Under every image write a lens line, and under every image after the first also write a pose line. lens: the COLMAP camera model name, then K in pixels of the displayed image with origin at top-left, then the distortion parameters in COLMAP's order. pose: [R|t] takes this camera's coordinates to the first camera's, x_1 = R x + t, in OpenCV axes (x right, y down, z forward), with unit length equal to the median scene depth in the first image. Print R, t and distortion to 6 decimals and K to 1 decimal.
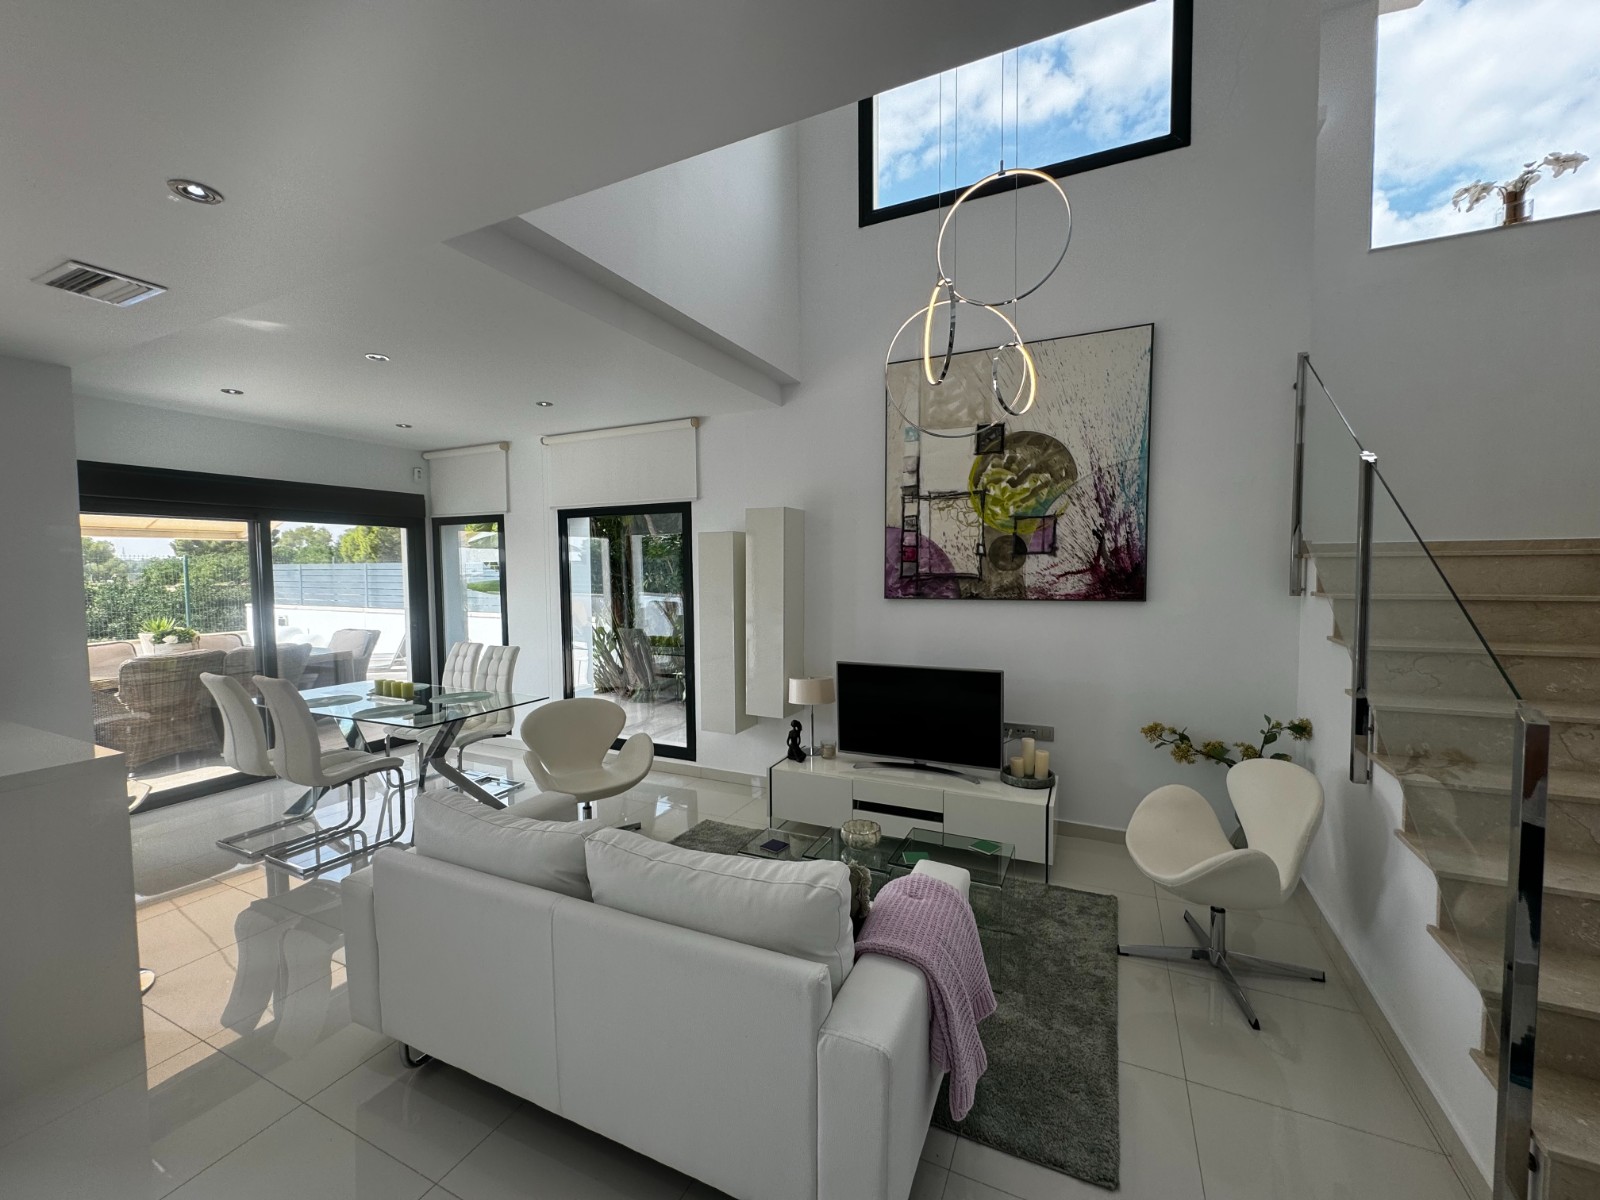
lens RADIAL K [[643.9, 0, 799.0], [0, 643.9, 596.5], [0, 0, 1]] dist [-0.001534, 0.000843]
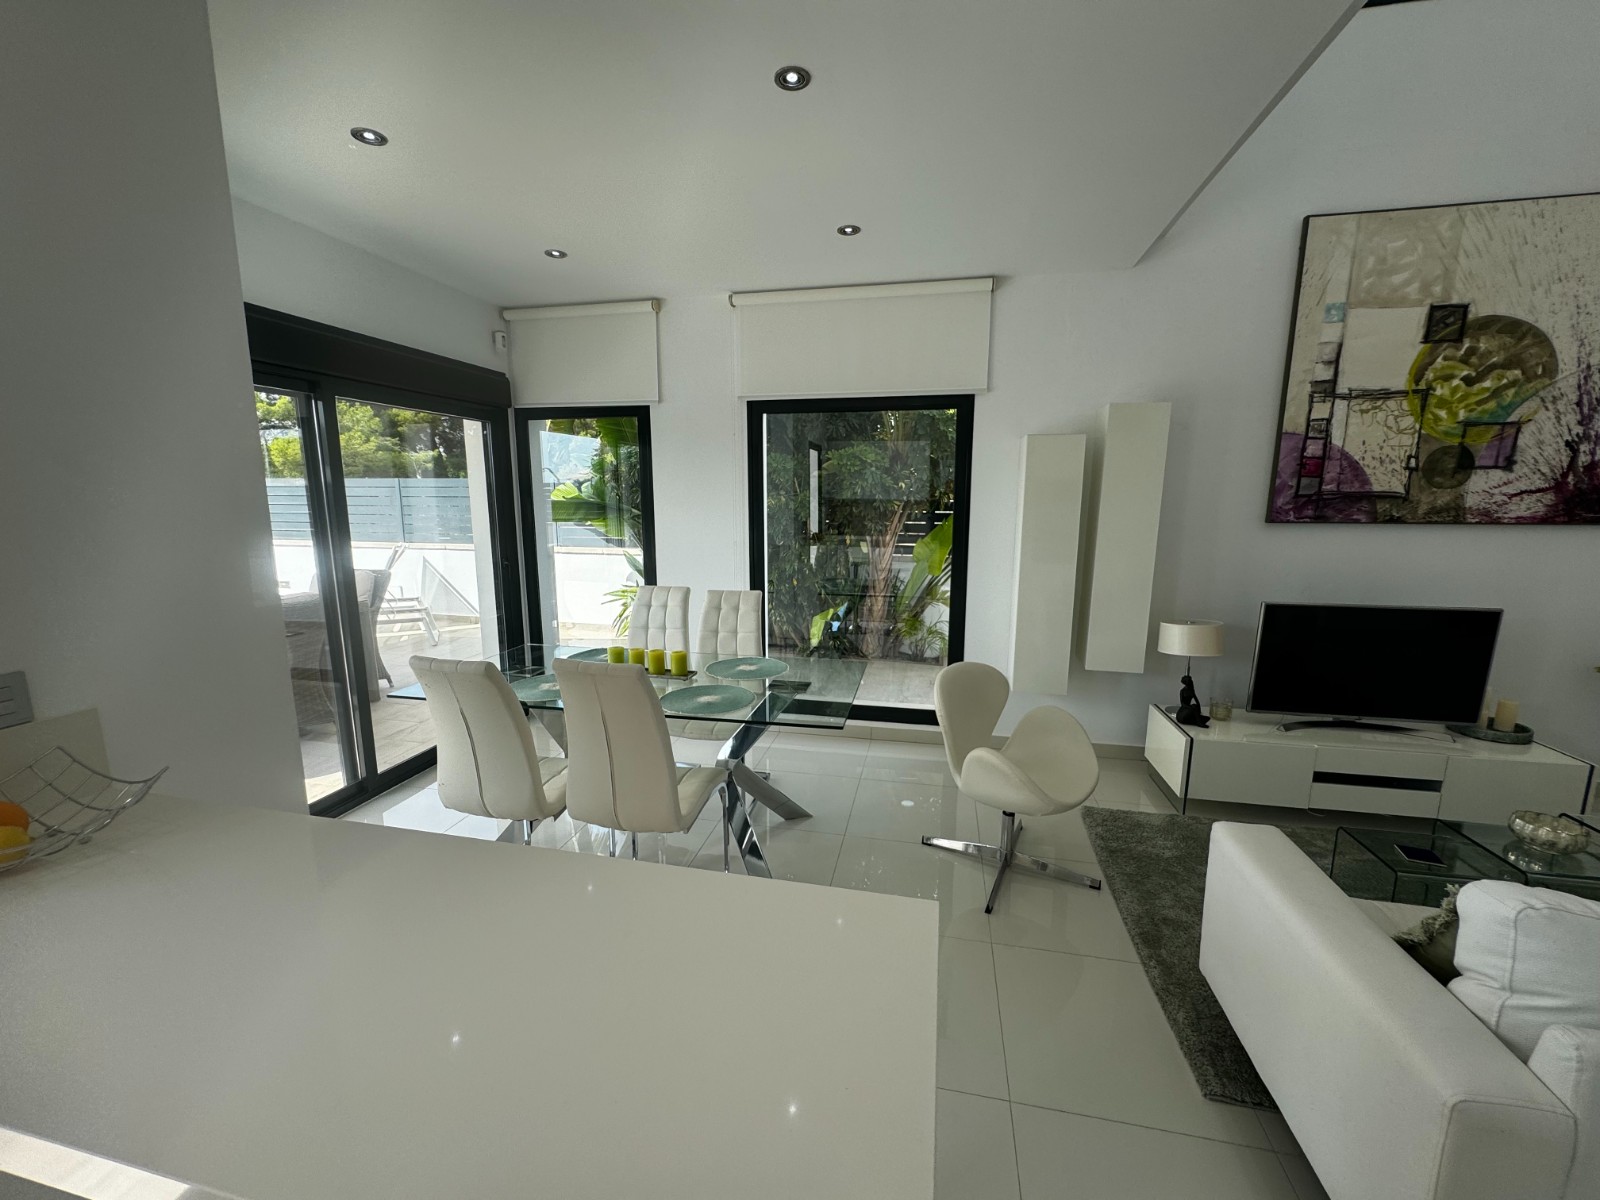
lens RADIAL K [[643.9, 0, 799.0], [0, 643.9, 596.5], [0, 0, 1]] dist [-0.001534, 0.000843]
pose [[0.973472, -0.026782, 0.227234, -0.681499], [0.001195, 0.993708, 0.111999, 0.004445], [-0.228803, -0.108757, 0.967378, 0.364038]]
